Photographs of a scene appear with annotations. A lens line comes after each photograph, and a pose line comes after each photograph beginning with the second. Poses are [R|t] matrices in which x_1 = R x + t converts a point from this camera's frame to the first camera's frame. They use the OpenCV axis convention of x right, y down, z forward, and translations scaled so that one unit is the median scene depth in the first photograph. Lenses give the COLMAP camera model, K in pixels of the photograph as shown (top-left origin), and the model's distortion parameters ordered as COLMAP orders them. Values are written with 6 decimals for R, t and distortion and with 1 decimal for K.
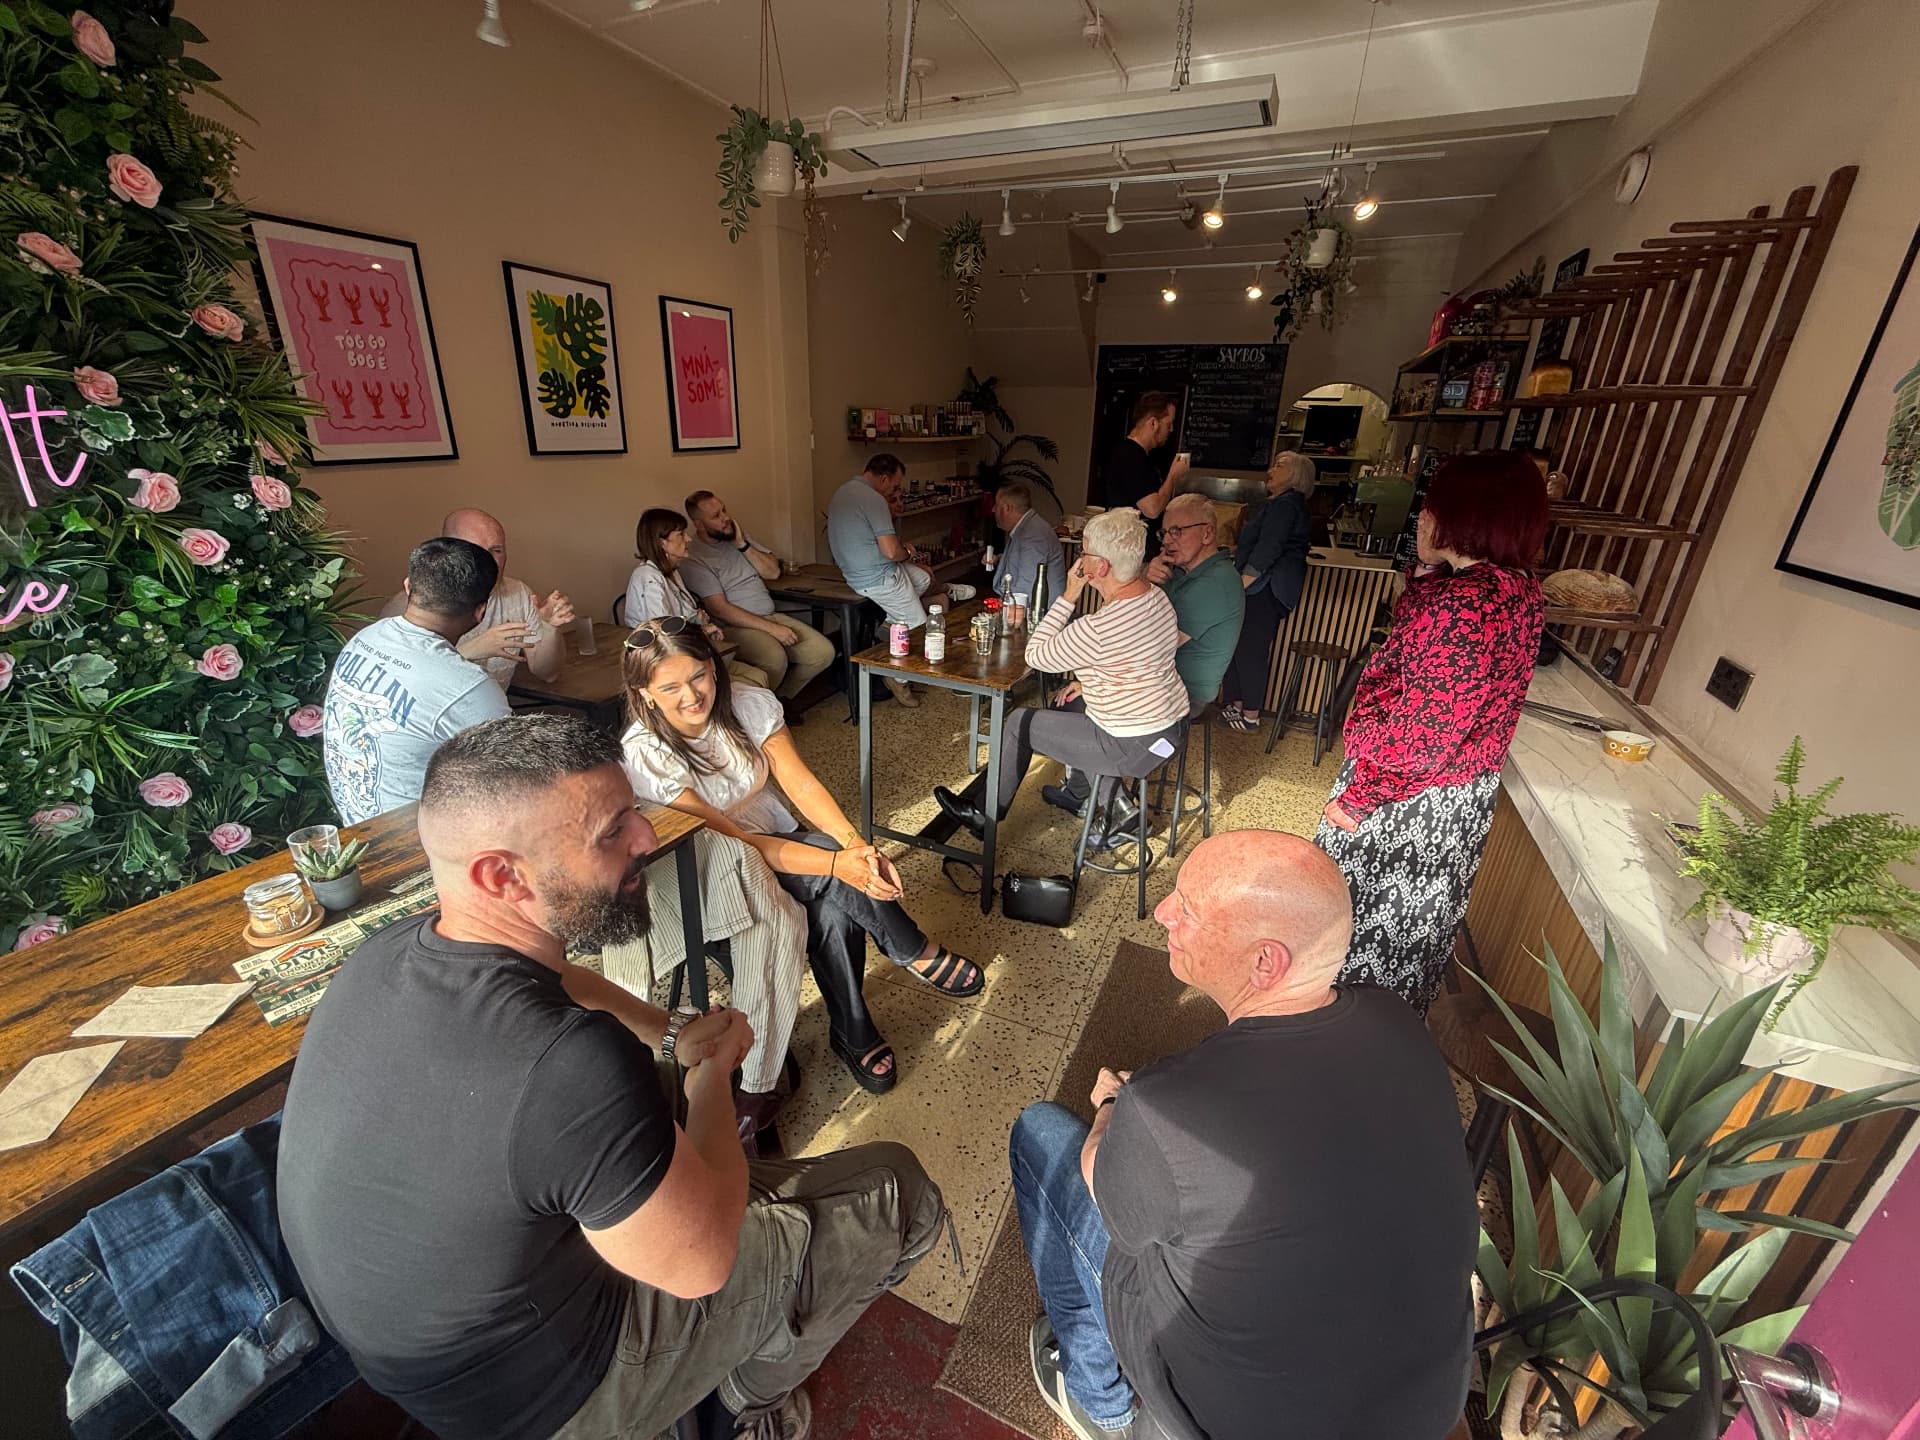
lens RADIAL K [[757.3, 0, 957.1], [0, 757.3, 701.4], [0, 0, 1]] dist [0.001982, 0.000131]
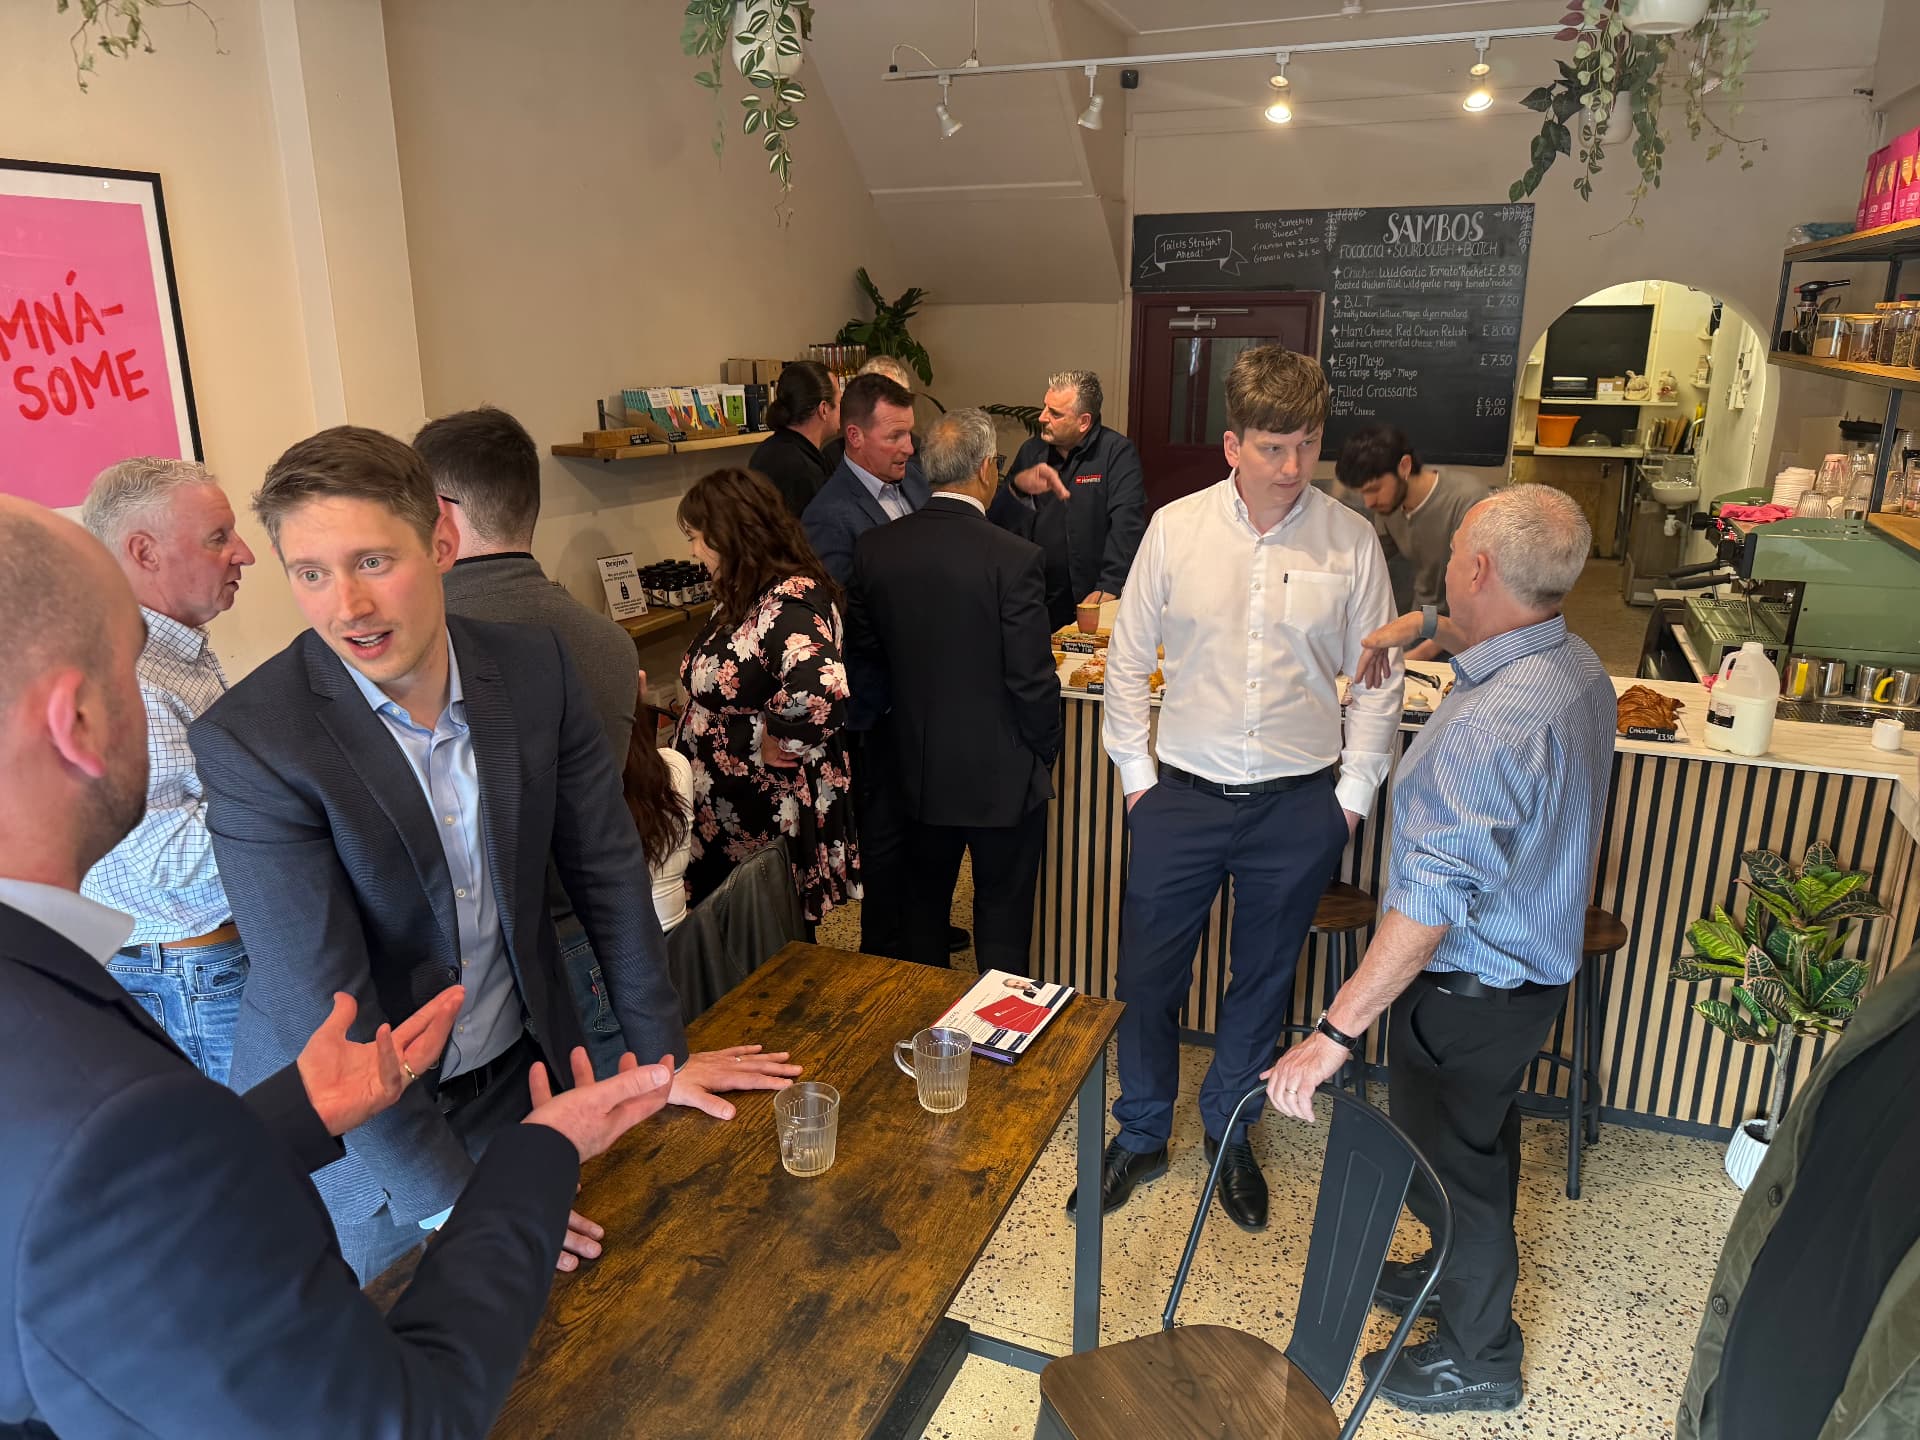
lens RADIAL K [[1366.0, 0, 965.6], [0, 1366.0, 729.6], [0, 0, 1]] dist [0.011330, 0.004020]
pose [[0.998761, -0.041972, 0.026722, 0.049375], [0.043820, 0.996384, -0.072793, -0.096843], [-0.023570, 0.073874, 0.996989, 0.180976]]
